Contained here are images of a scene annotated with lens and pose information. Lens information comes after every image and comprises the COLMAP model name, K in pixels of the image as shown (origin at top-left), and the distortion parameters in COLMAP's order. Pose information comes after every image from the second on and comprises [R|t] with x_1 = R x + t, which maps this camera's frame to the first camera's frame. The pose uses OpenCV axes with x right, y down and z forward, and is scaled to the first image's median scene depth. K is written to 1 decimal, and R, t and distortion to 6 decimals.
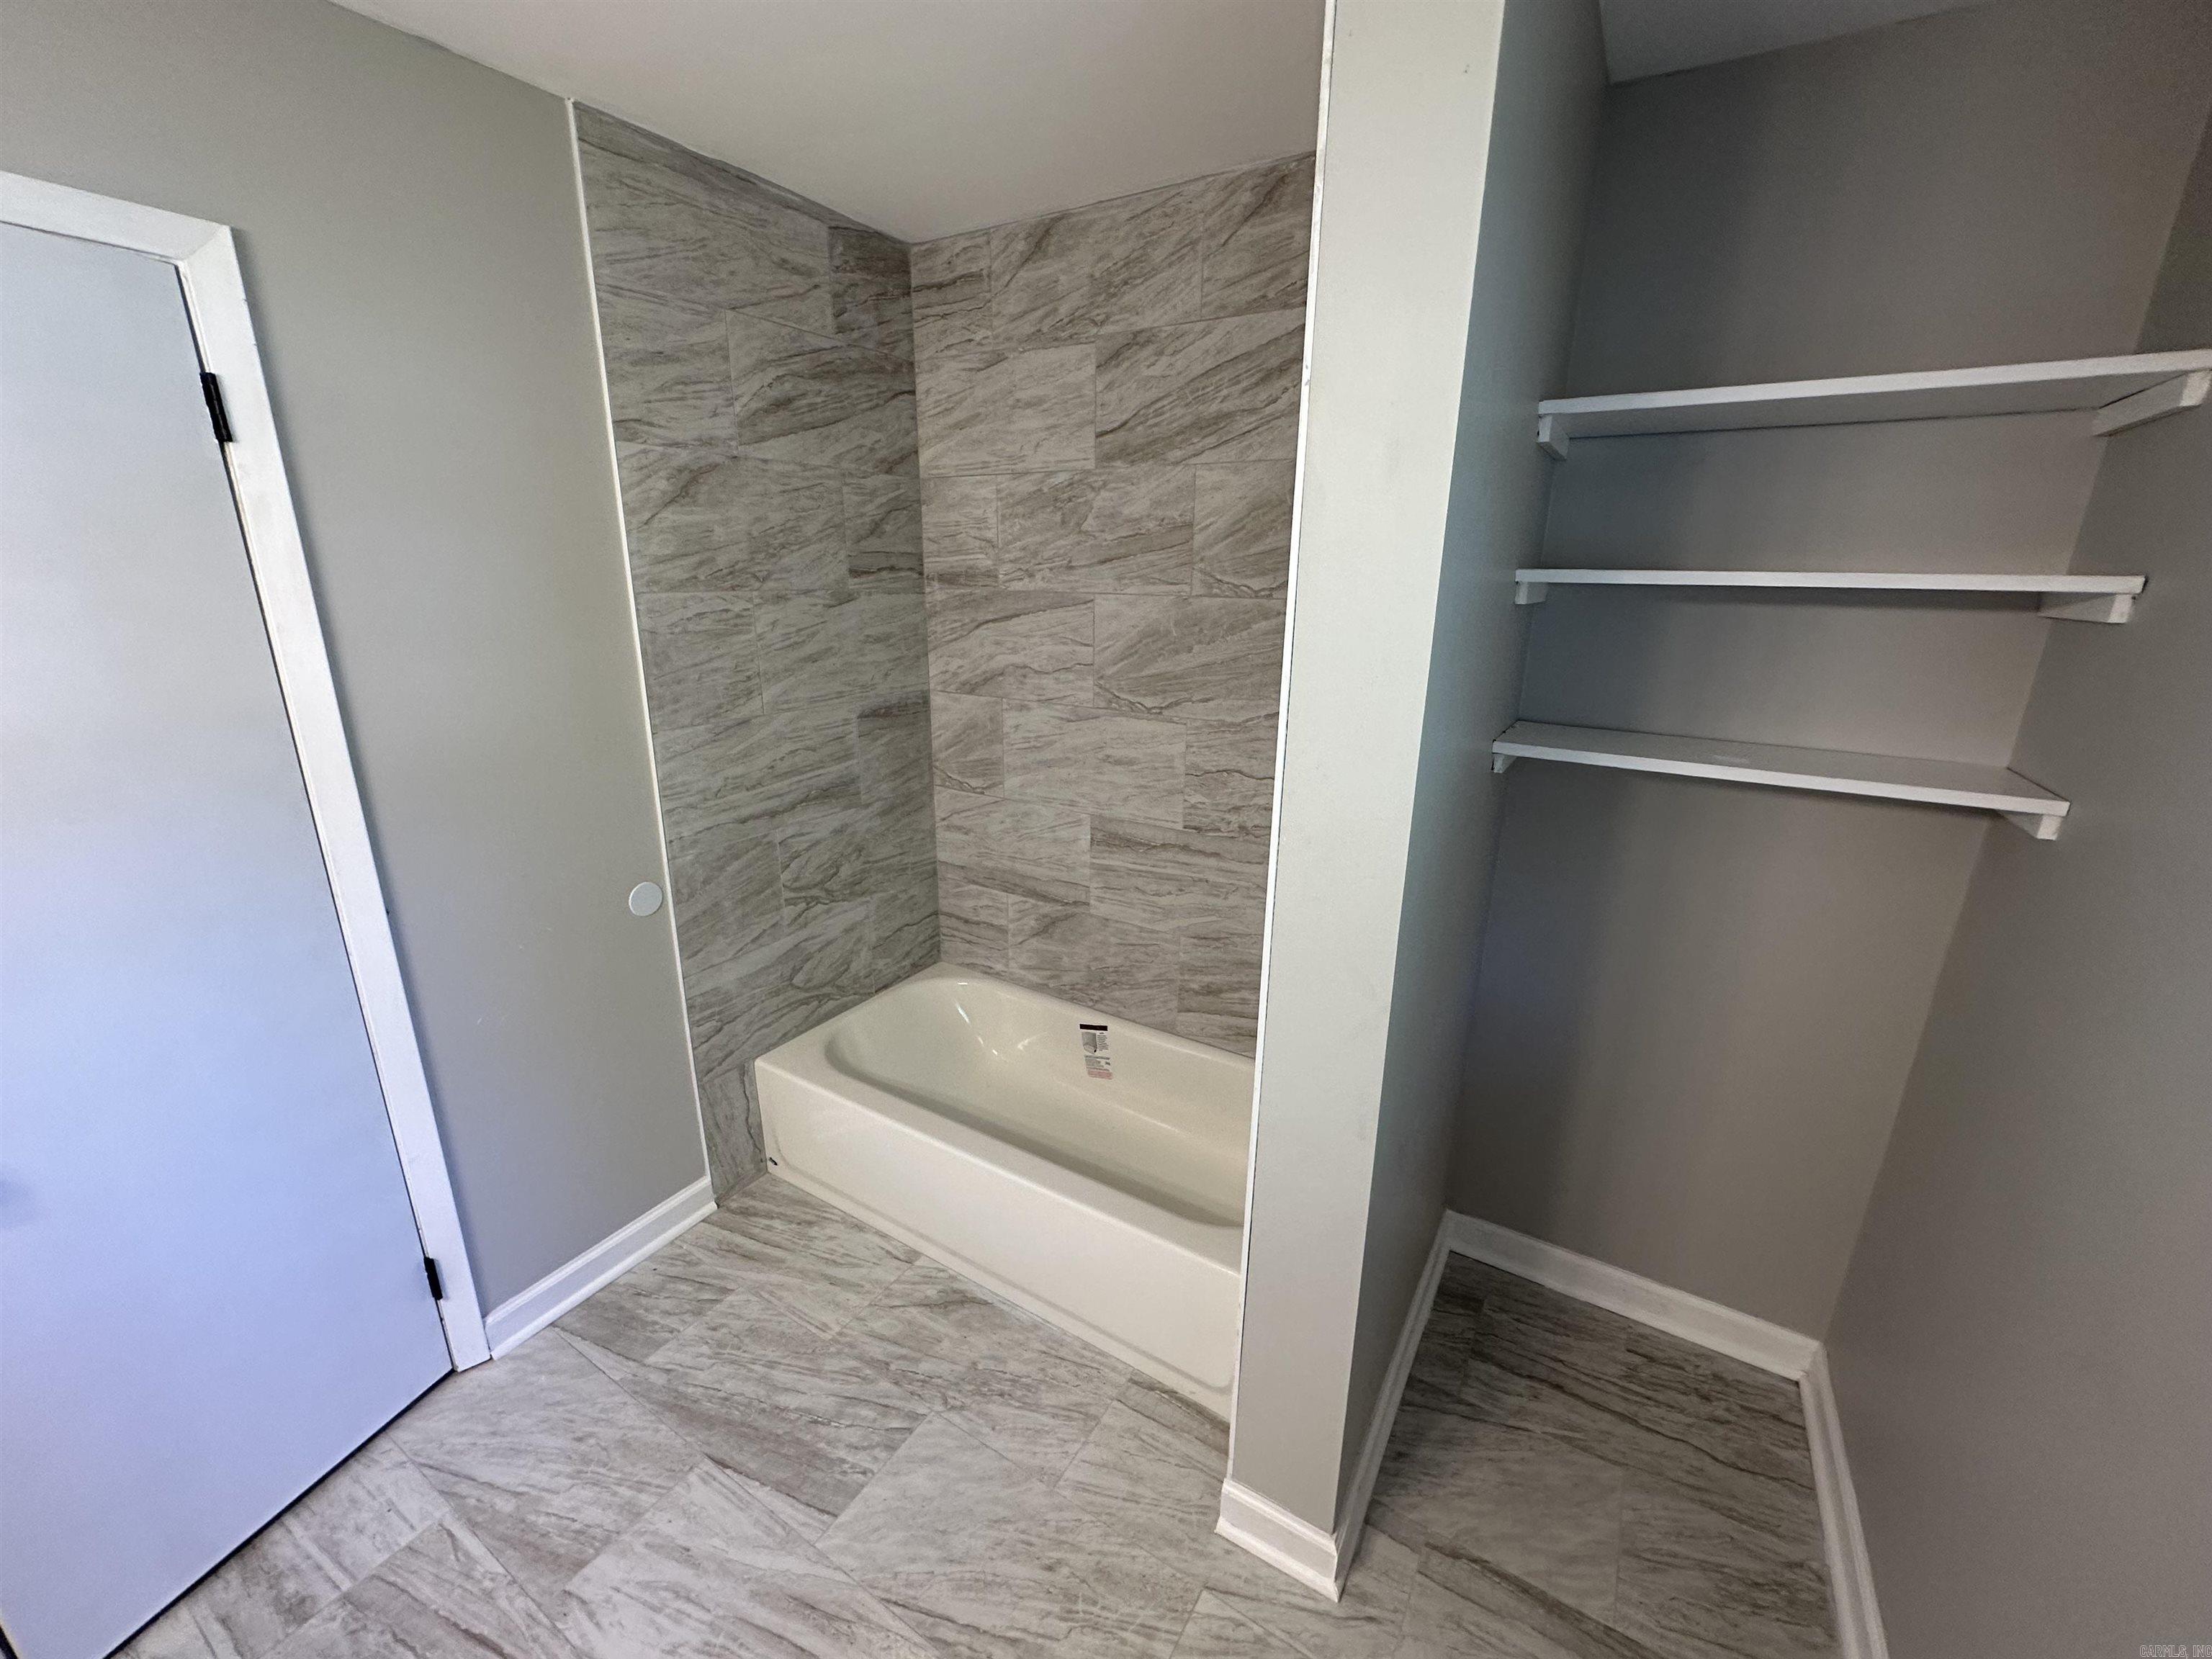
lens RADIAL K [[881.5, 0, 1101.4], [0, 881.5, 829.5], [0, 0, 1]] dist [-0.002328, 0.000446]
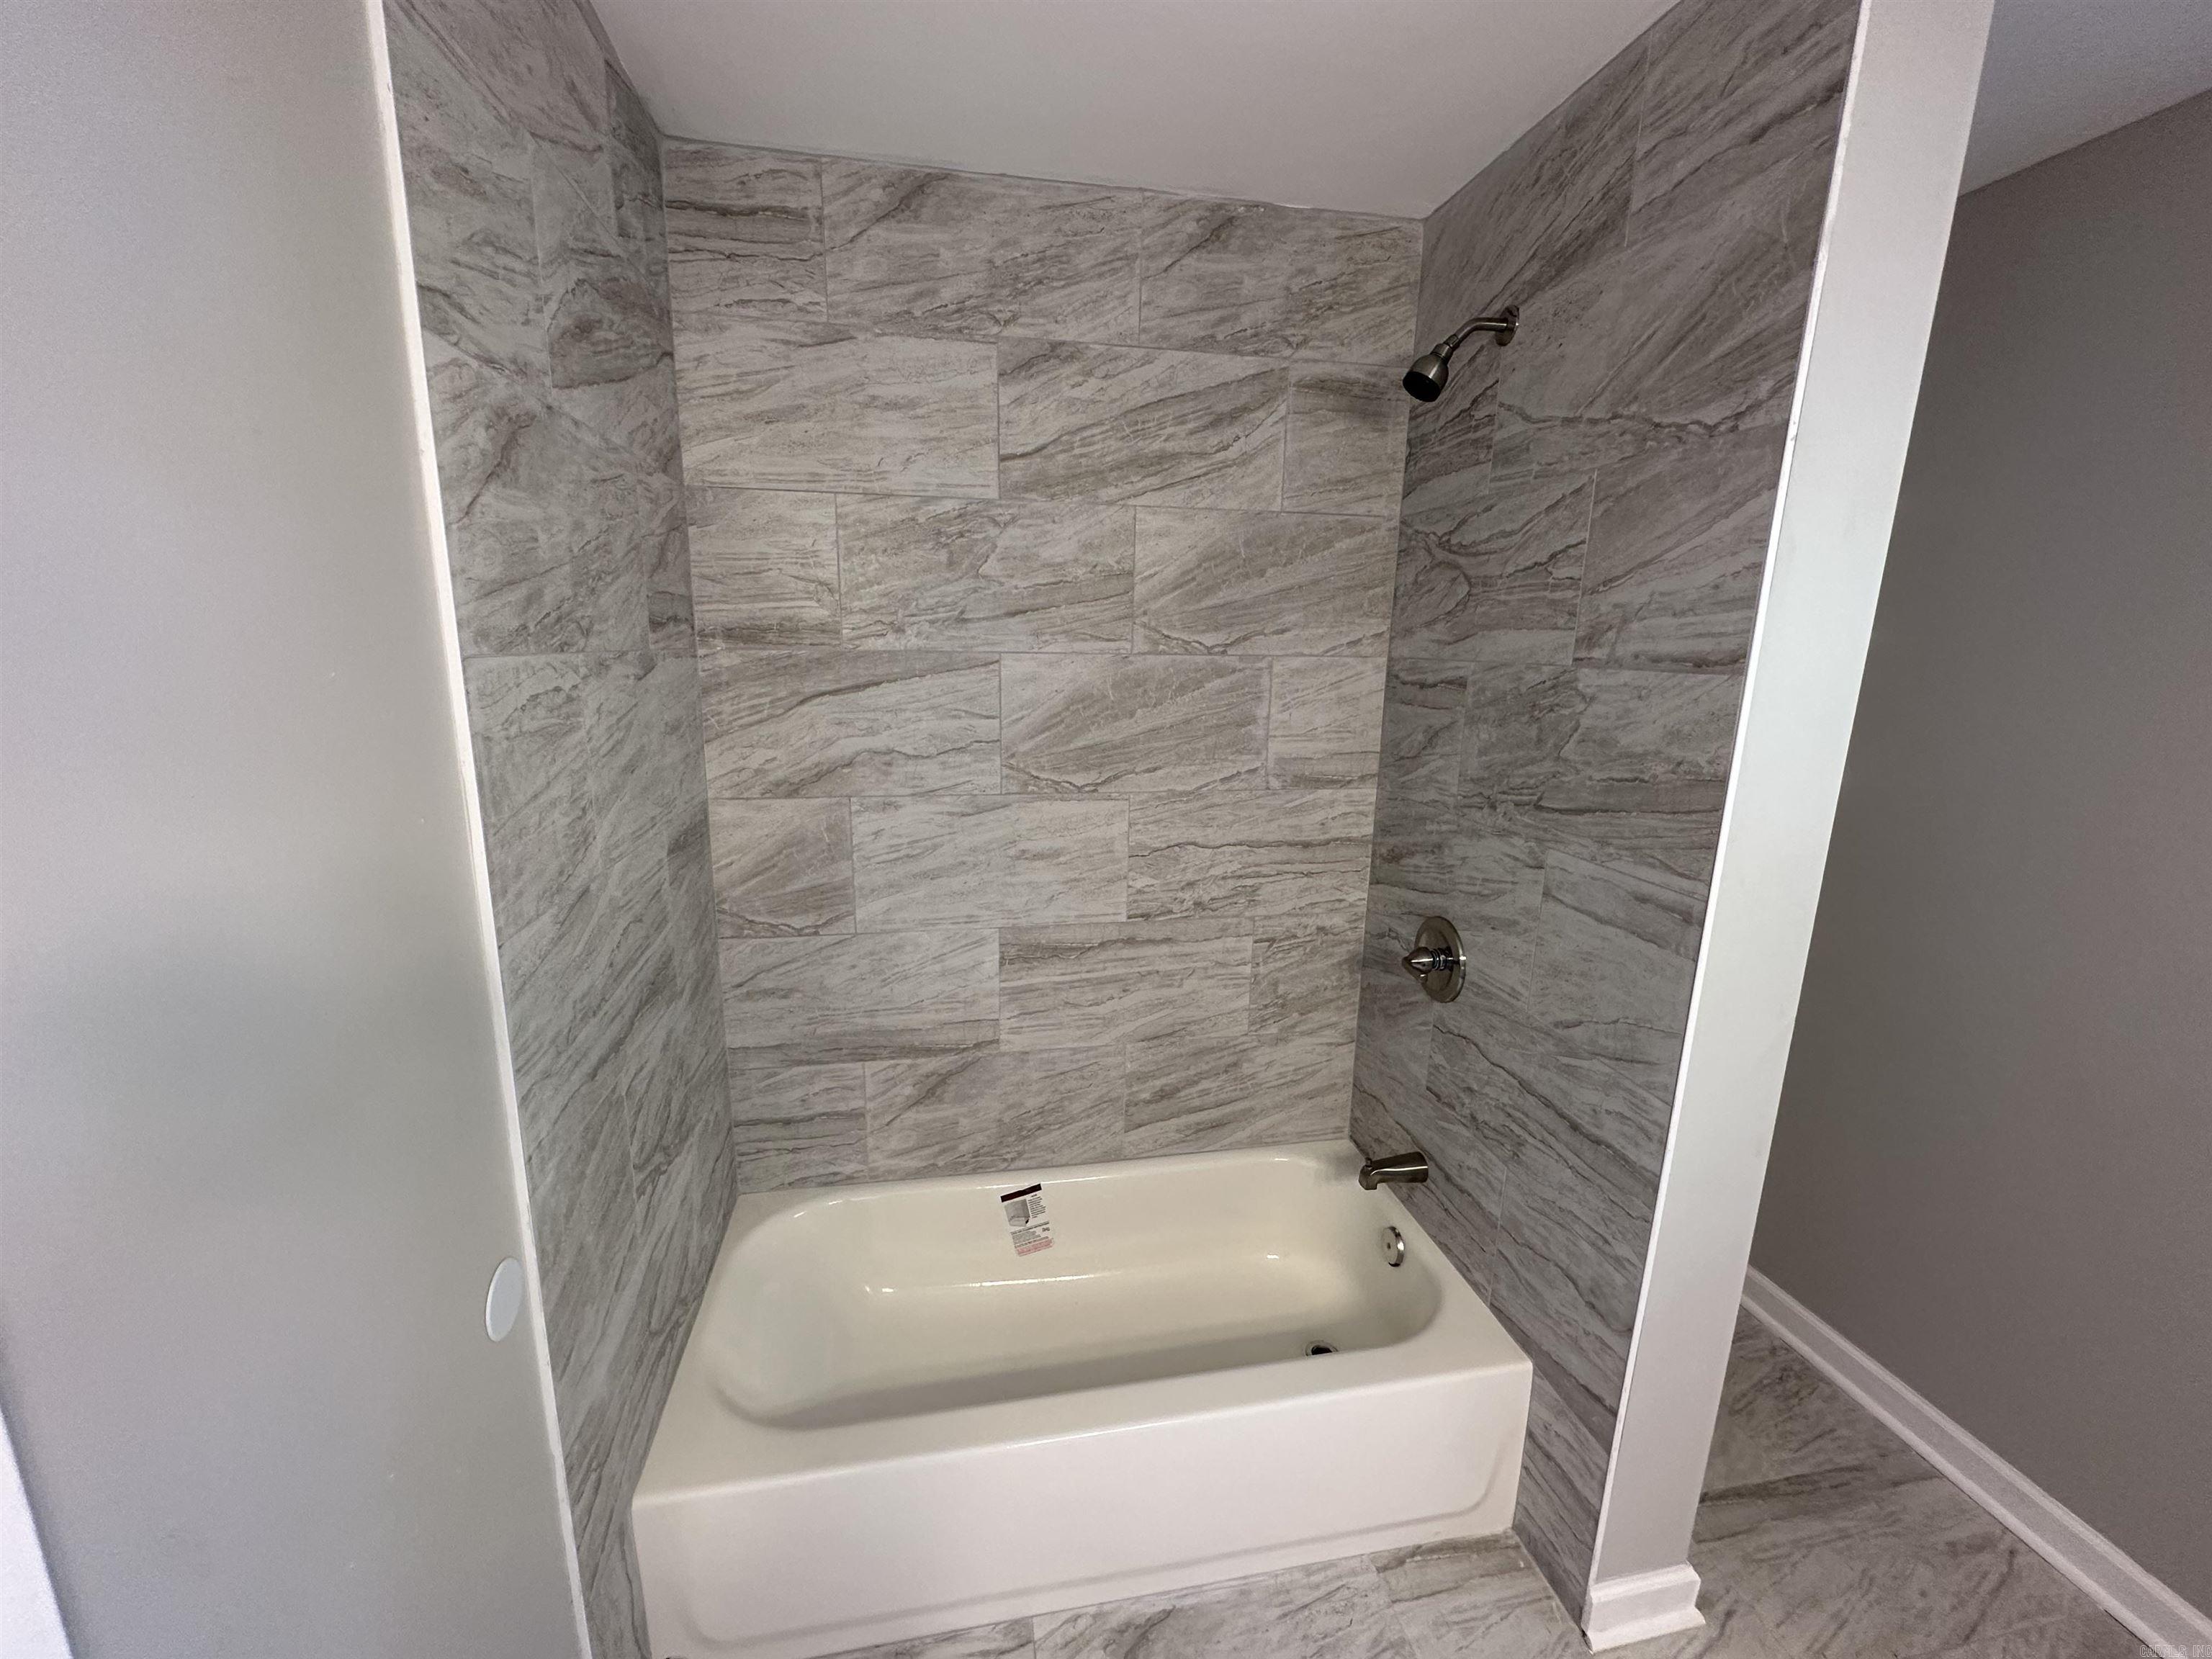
lens RADIAL K [[881.5, 0, 1101.4], [0, 881.5, 829.5], [0, 0, 1]] dist [-0.002328, 0.000446]
pose [[0.738265, -0.142197, 0.659352, -0.489520], [0.187836, 0.982199, 0.001505, -0.094884], [-0.647829, 0.122739, 0.751833, 0.361366]]
